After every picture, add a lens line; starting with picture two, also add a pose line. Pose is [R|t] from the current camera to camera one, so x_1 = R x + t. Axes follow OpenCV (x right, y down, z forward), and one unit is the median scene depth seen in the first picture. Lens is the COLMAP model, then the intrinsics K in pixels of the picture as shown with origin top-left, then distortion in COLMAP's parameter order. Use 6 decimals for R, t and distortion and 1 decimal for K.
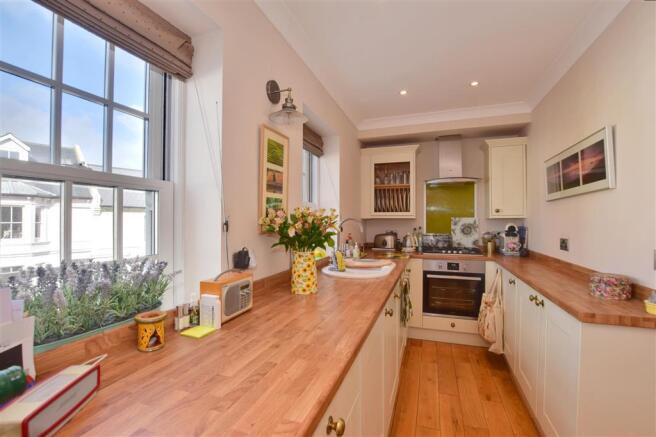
lens RADIAL K [[308.0, 0, 328.0], [0, 308.0, 218.5], [0, 0, 1]] dist [-0.033581, 0.000654]
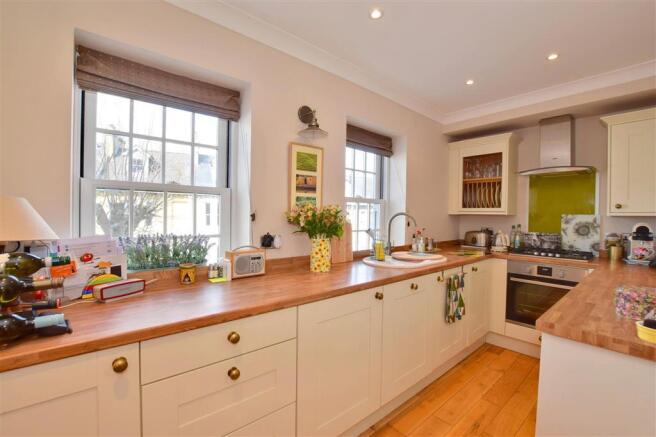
lens RADIAL K [[308.0, 0, 328.0], [0, 308.0, 218.5], [0, 0, 1]] dist [-0.033581, 0.000654]
pose [[0.858788, 0.018852, -0.511984, 0.307937], [-0.011168, 0.999774, 0.018079, 0.000110], [0.512209, -0.009809, 0.858805, -0.037981]]
